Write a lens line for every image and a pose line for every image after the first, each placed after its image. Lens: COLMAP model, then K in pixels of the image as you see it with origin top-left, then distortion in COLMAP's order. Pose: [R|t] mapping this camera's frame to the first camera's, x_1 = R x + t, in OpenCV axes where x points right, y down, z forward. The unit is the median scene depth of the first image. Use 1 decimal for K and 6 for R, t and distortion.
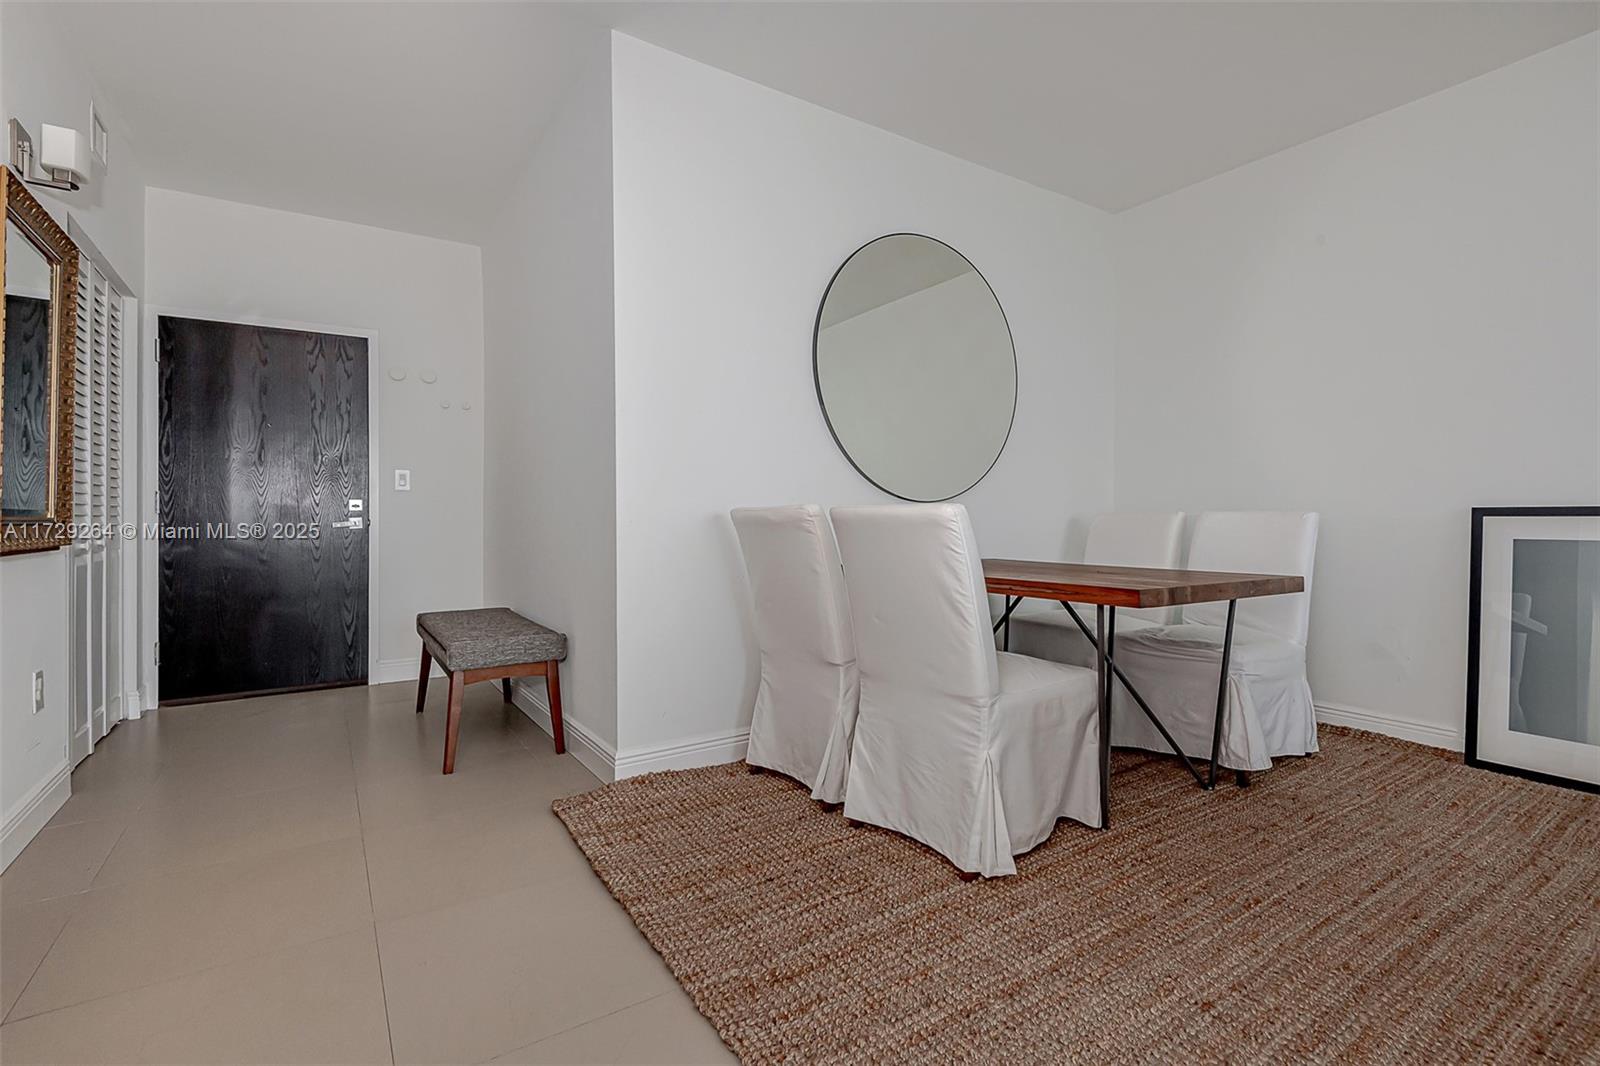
lens RADIAL K [[732.6, 0, 796.7], [0, 732.6, 533.3], [0, 0, 1]] dist [0.016757, -0.009431]
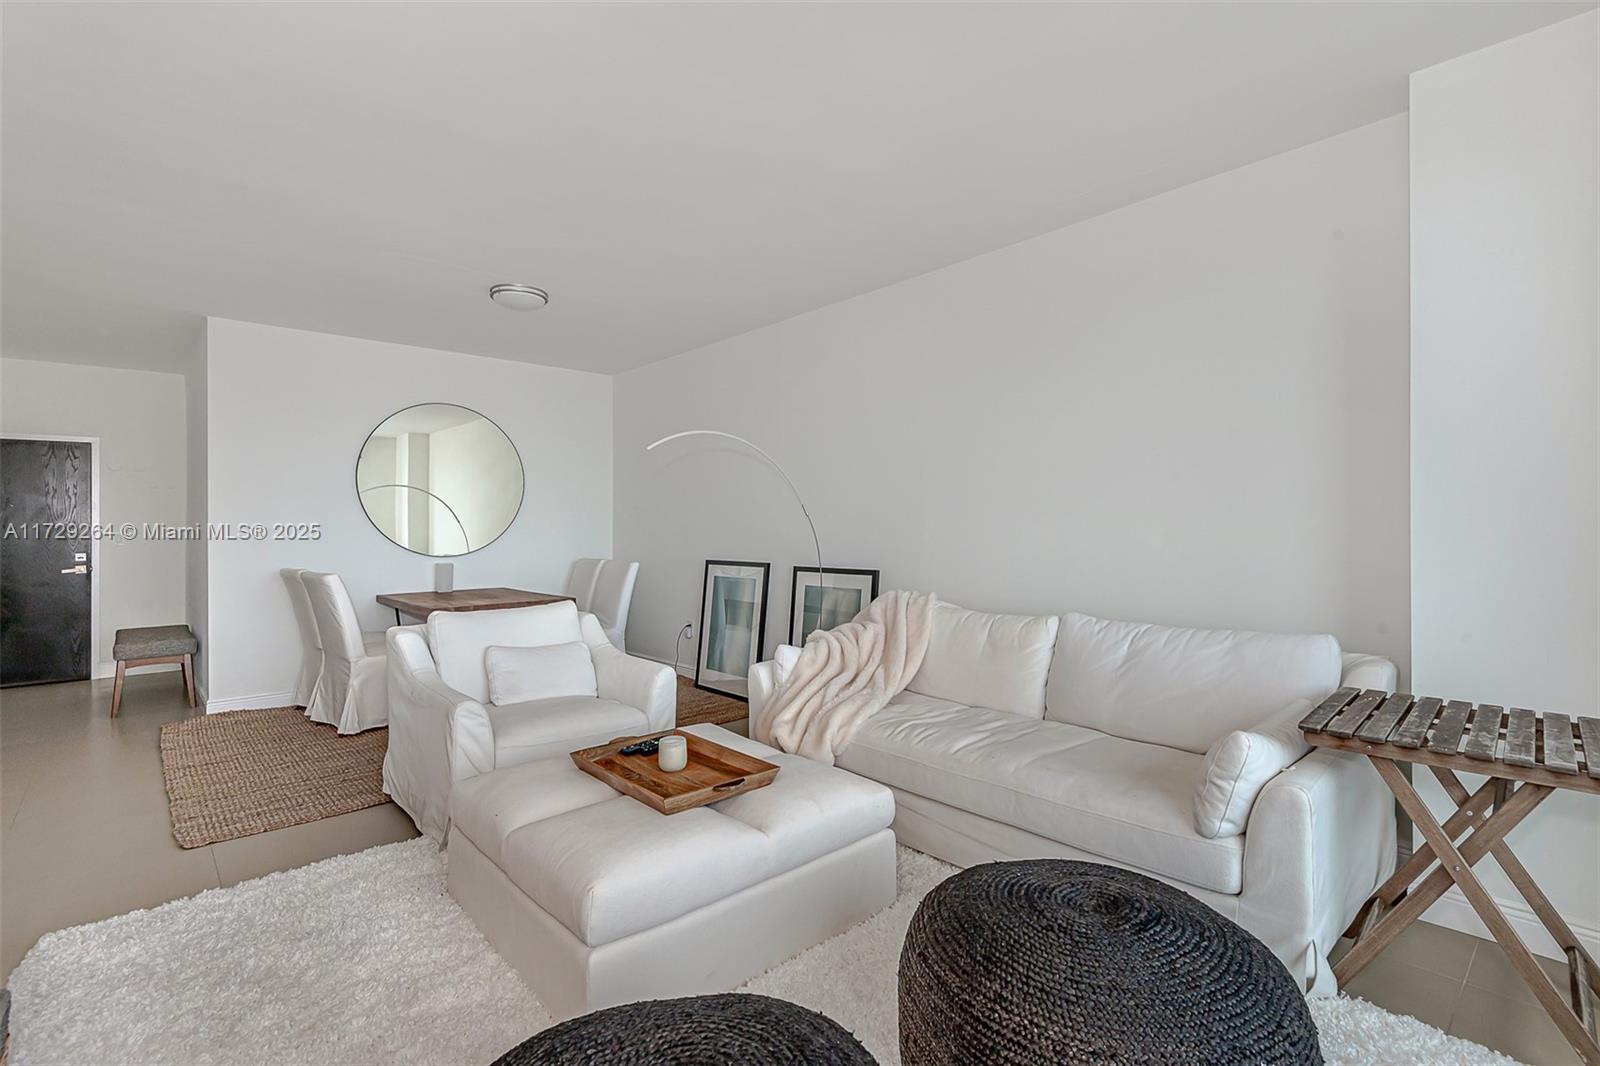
lens RADIAL K [[732.6, 0, 804.0], [0, 732.6, 525.9], [0, 0, 1]] dist [0.016757, -0.009431]
pose [[0.985648, -0.008253, 0.168612, 0.577364], [0.010453, 0.999871, -0.012164, -0.068193], [-0.168490, 0.013752, 0.985607, -0.697420]]
